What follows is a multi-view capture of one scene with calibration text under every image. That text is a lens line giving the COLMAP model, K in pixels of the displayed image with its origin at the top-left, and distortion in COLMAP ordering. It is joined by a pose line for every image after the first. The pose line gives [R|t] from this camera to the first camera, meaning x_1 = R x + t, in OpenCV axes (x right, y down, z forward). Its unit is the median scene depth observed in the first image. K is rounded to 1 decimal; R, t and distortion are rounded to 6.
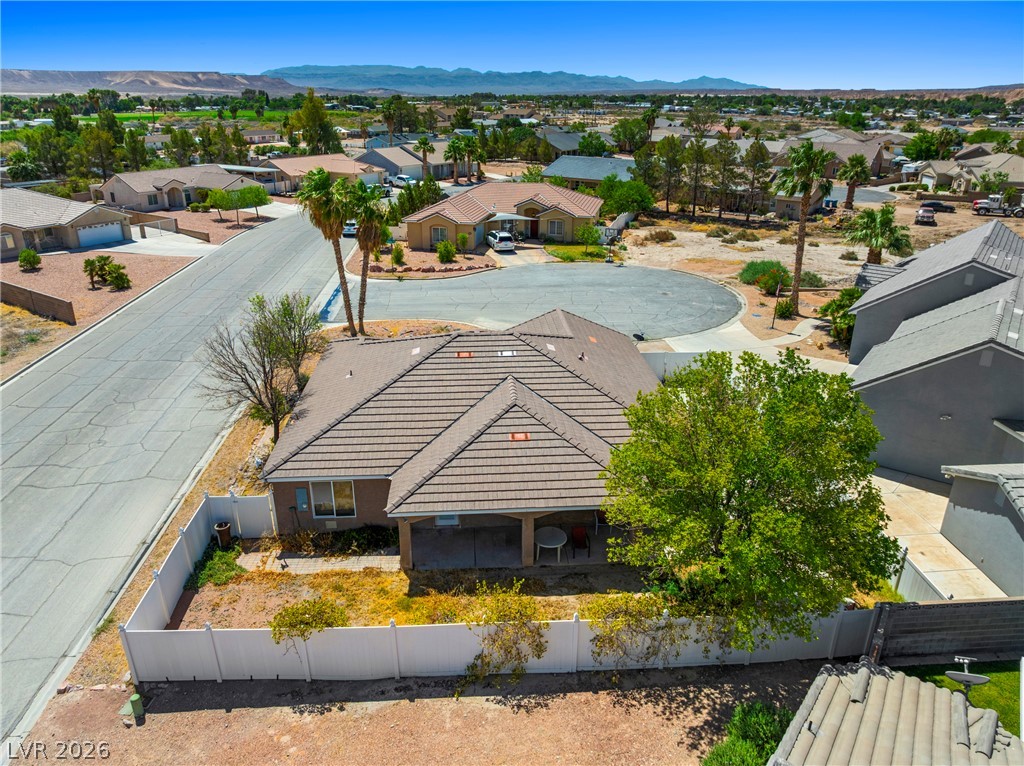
lens RADIAL K [[720.6, 0, 515.3], [0, 720.6, 380.3], [0, 0, 1]] dist [-0.039415, 0.002703]
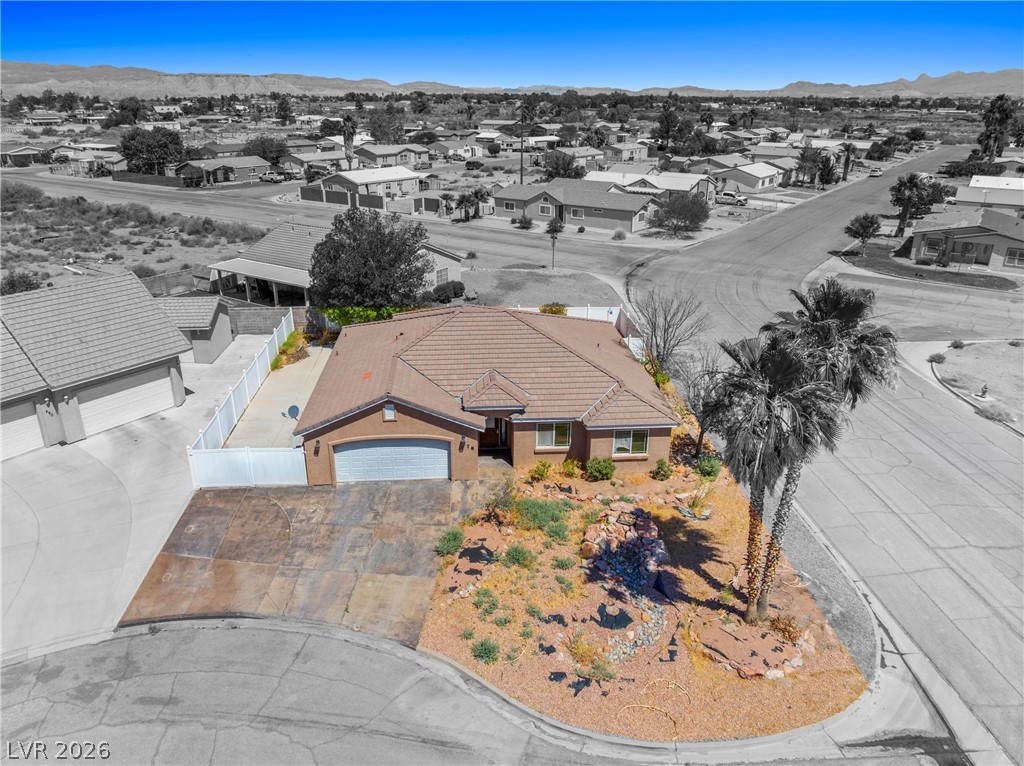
lens RADIAL K [[720.6, 0, 515.3], [0, 720.6, 380.3], [0, 0, 1]] dist [-0.039415, 0.002703]
pose [[-0.999925, -0.007420, -0.009729, -0.038855], [-0.012072, 0.727870, 0.685609, -0.365665], [0.001994, 0.685675, -0.727905, 0.896597]]
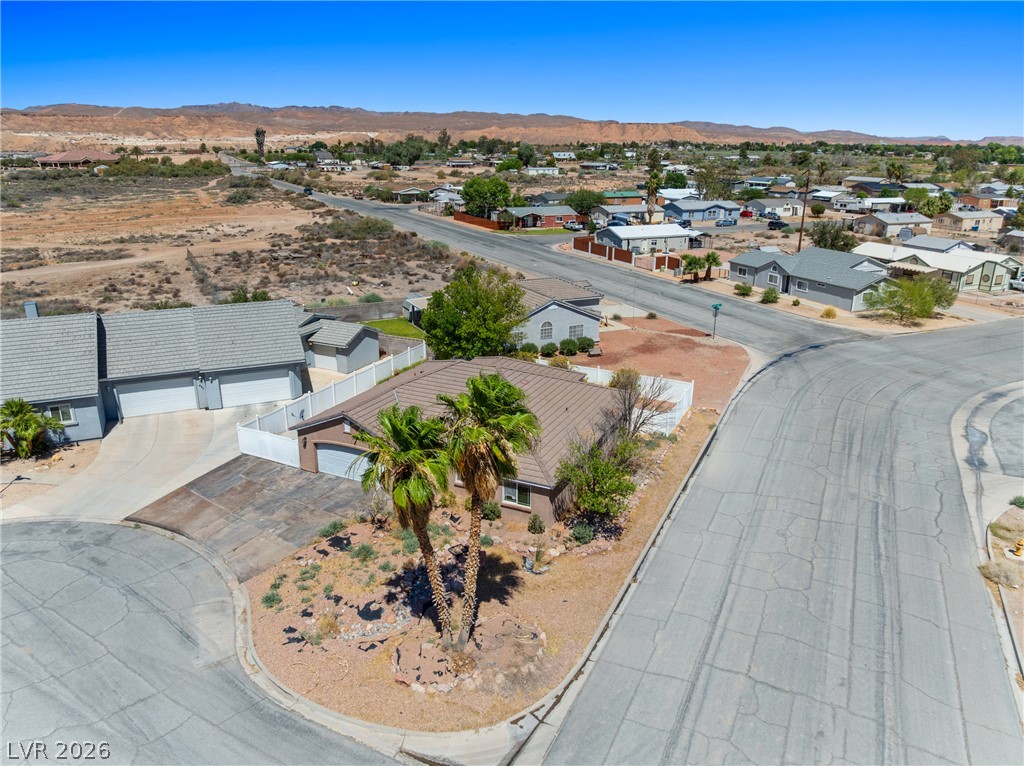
lens RADIAL K [[720.6, 0, 515.3], [0, 720.6, 380.3], [0, 0, 1]] dist [-0.039415, 0.002703]
pose [[-0.869605, -0.165576, 0.465159, -0.353530], [0.173032, 0.780155, 0.601181, -0.404451], [-0.462437, 0.603277, -0.649776, 0.881419]]
